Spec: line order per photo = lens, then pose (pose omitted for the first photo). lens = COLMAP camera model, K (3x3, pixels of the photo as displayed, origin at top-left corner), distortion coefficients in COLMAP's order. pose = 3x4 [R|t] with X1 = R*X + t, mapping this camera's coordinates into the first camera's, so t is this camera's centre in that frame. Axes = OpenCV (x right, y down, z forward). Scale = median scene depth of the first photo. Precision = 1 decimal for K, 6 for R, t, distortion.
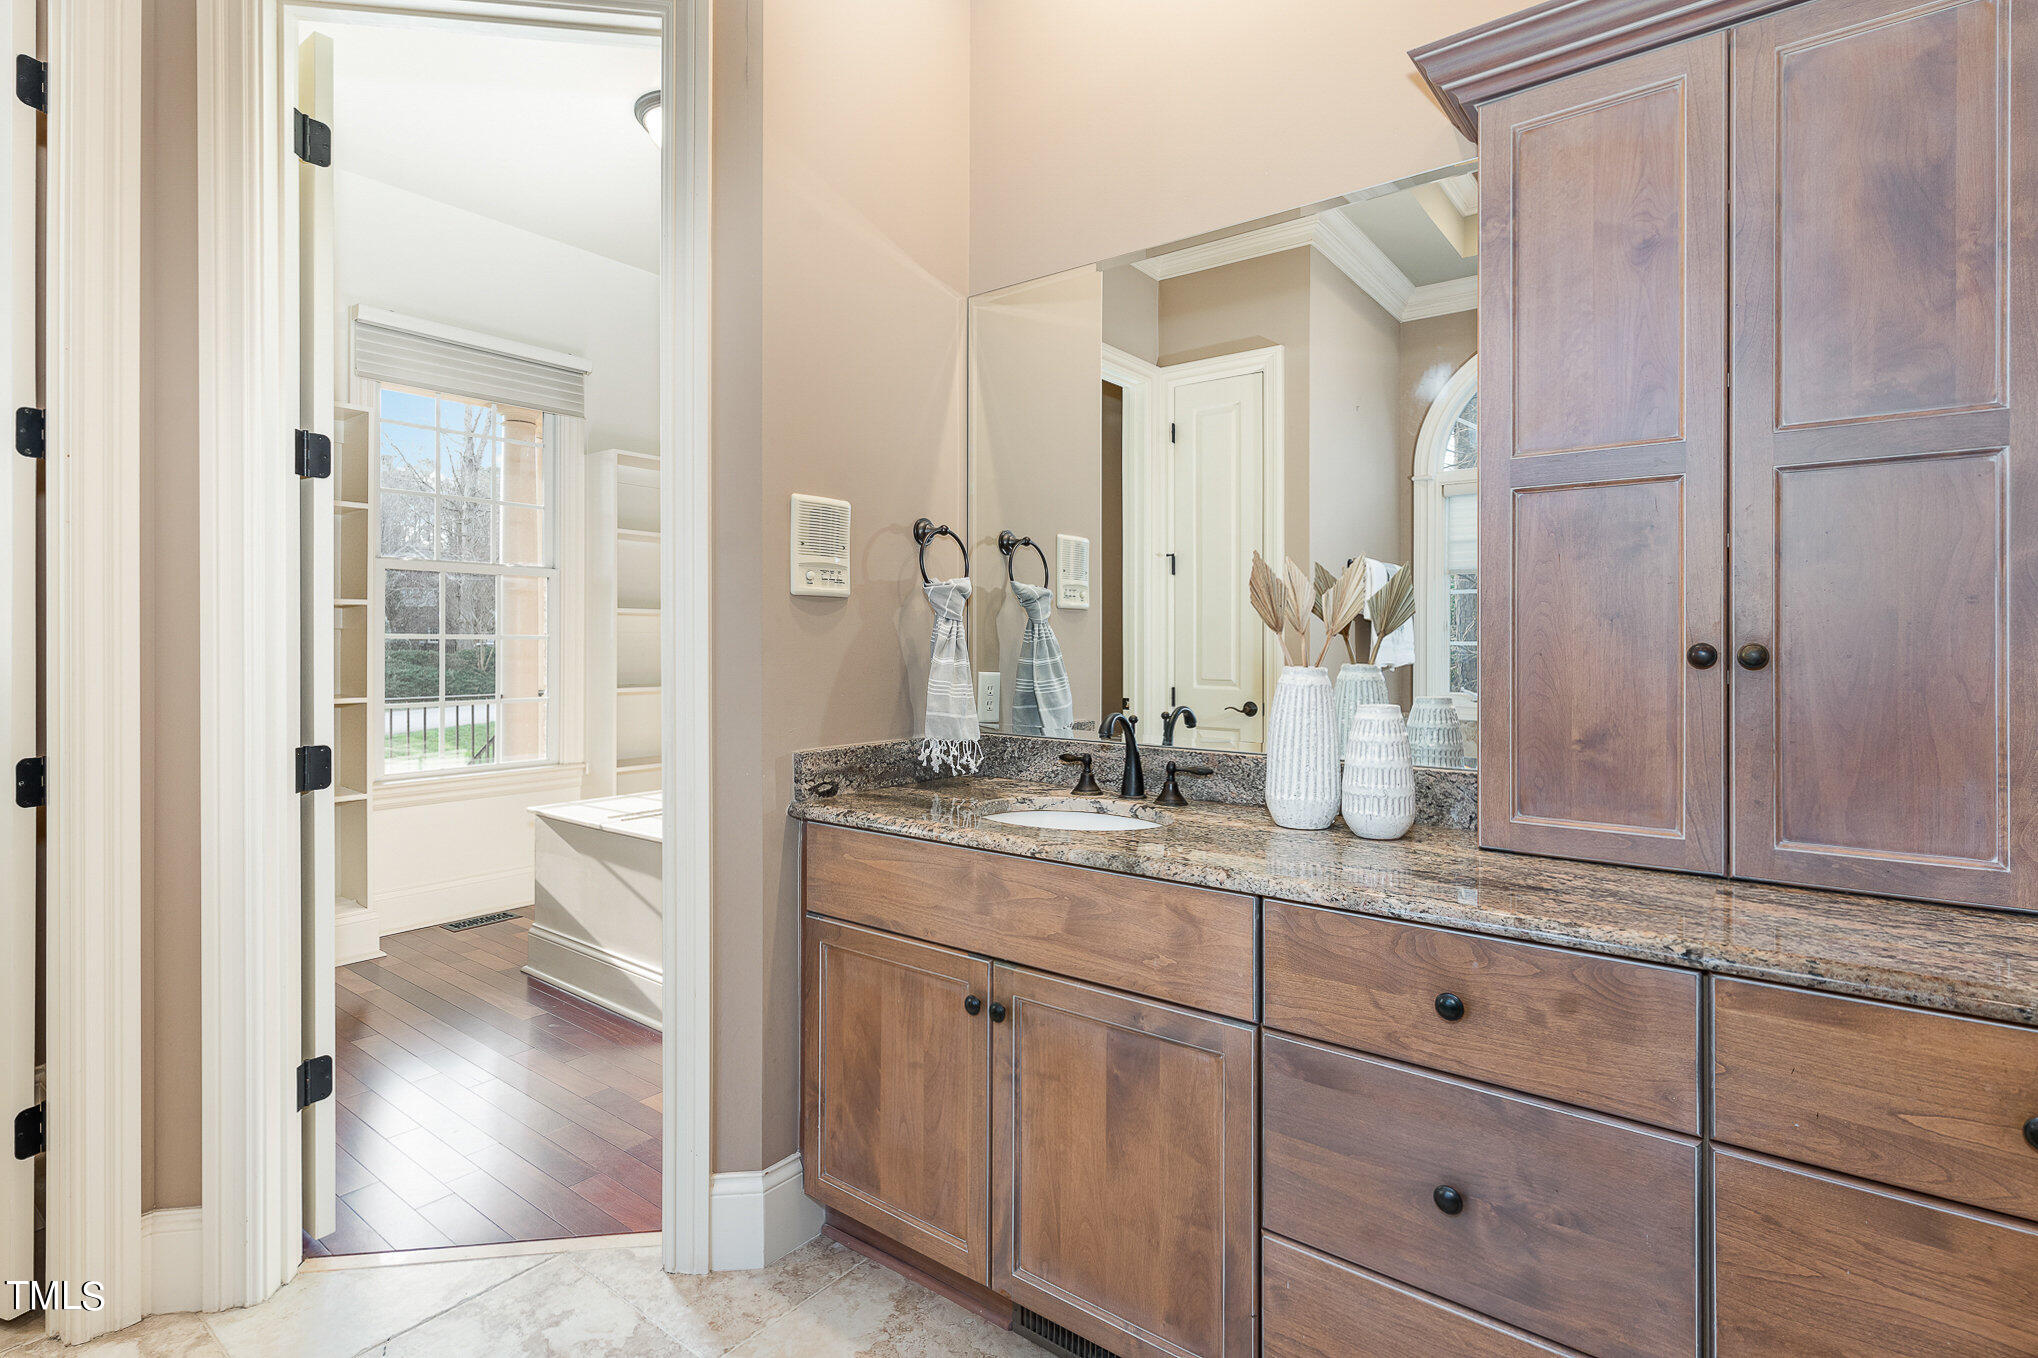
lens RADIAL K [[978.6, 0, 983.2], [0, 978.6, 639.2], [0, 0, 1]] dist [-0.001472, 0.000177]
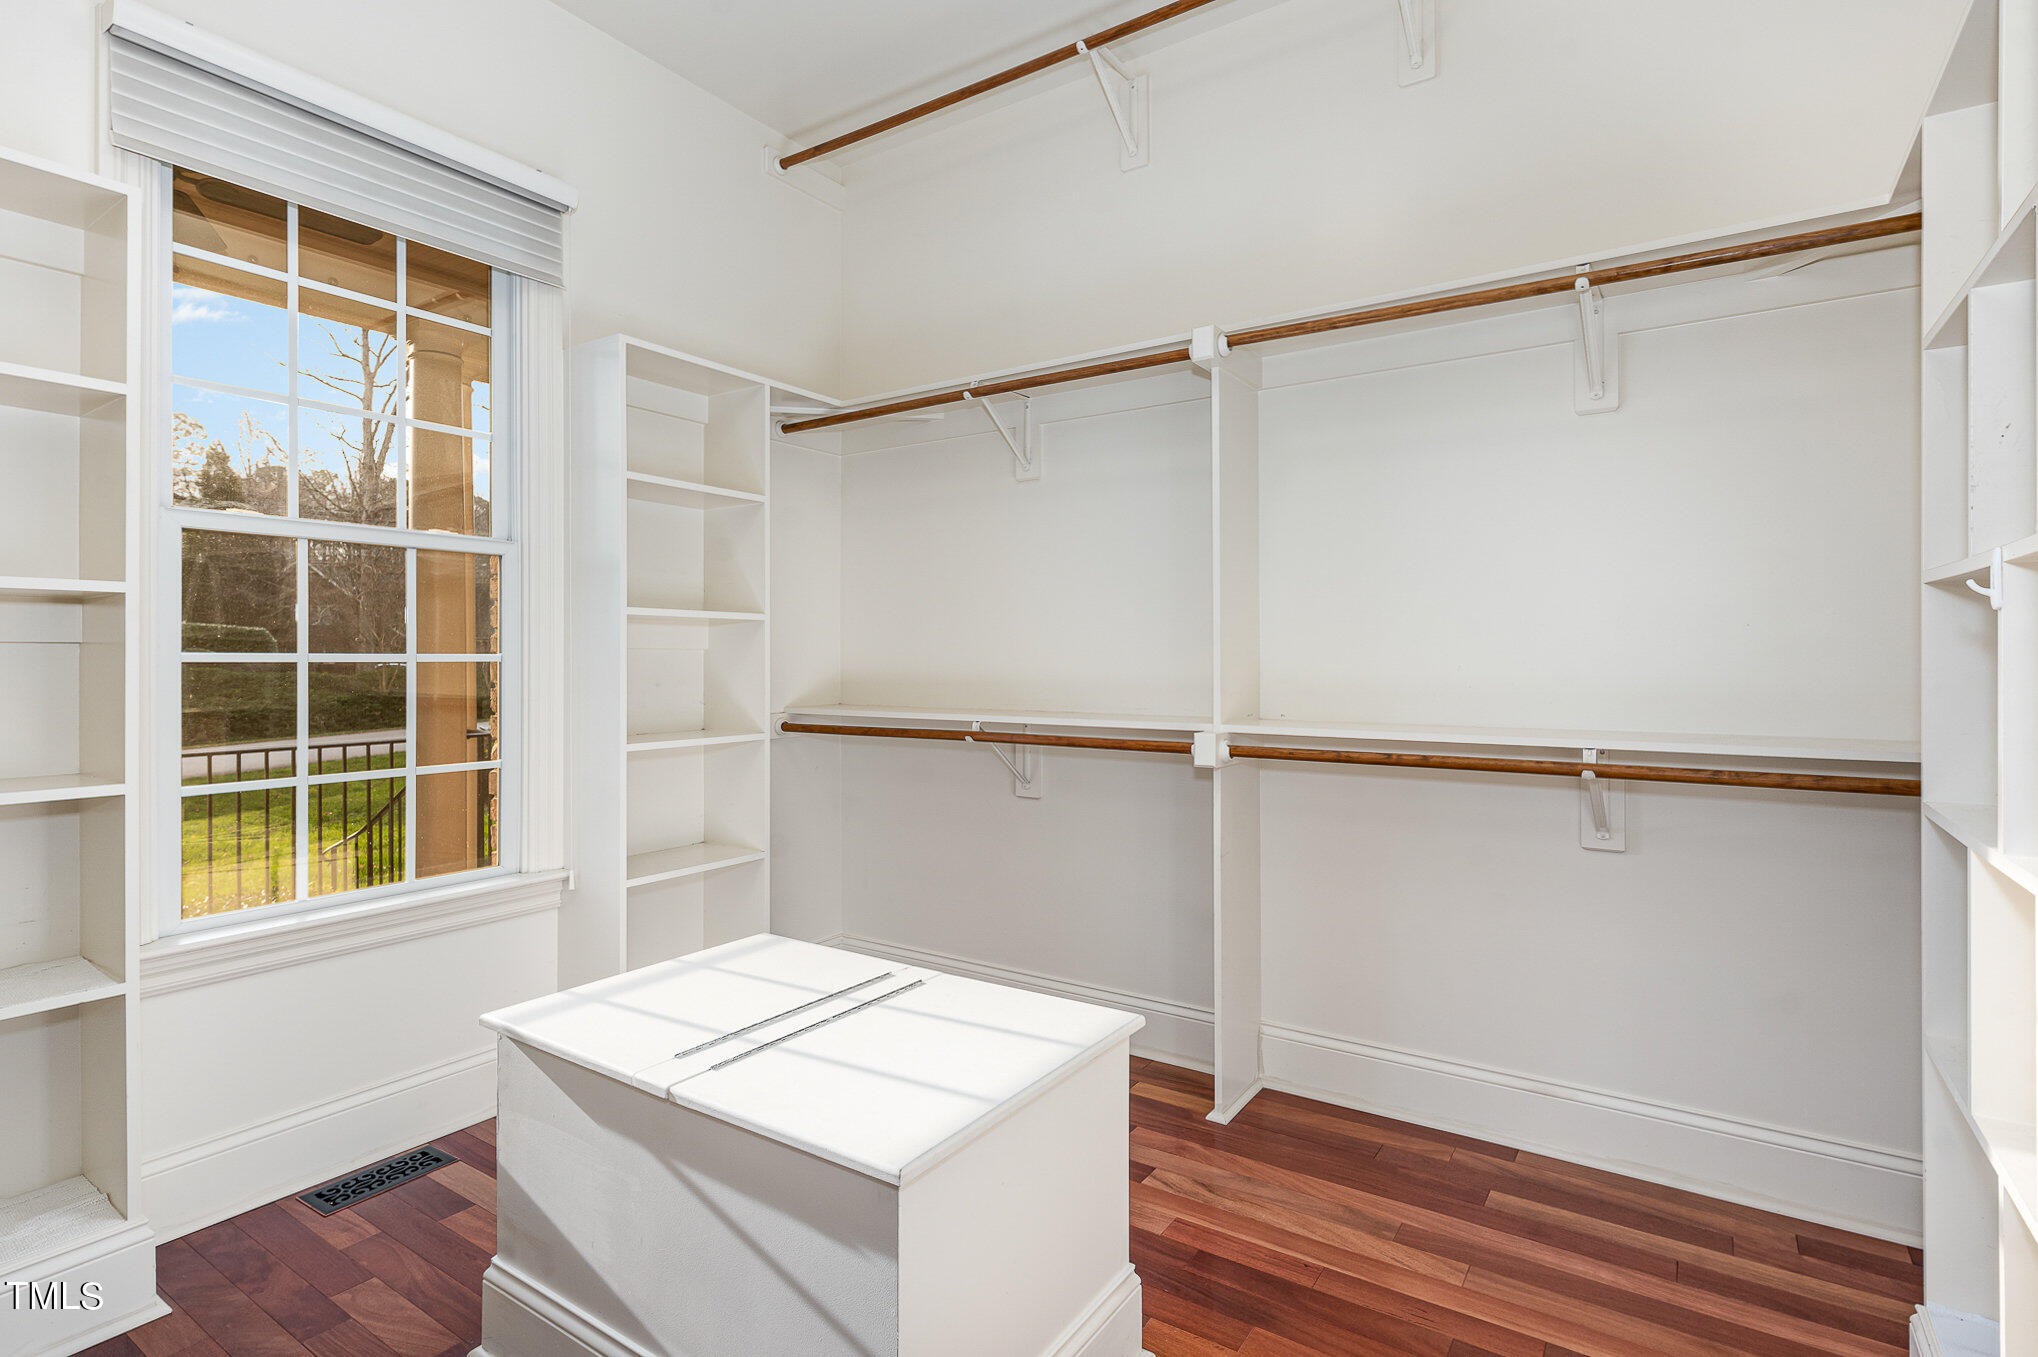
lens RADIAL K [[978.6, 0, 1023.8], [0, 978.6, 666.7], [0, 0, 1]] dist [-0.001472, 0.000177]
pose [[0.994410, -0.002046, 0.105568, -0.219723], [0.001244, 0.999970, 0.007662, -0.000889], [-0.105580, -0.007488, 0.994383, 0.432732]]
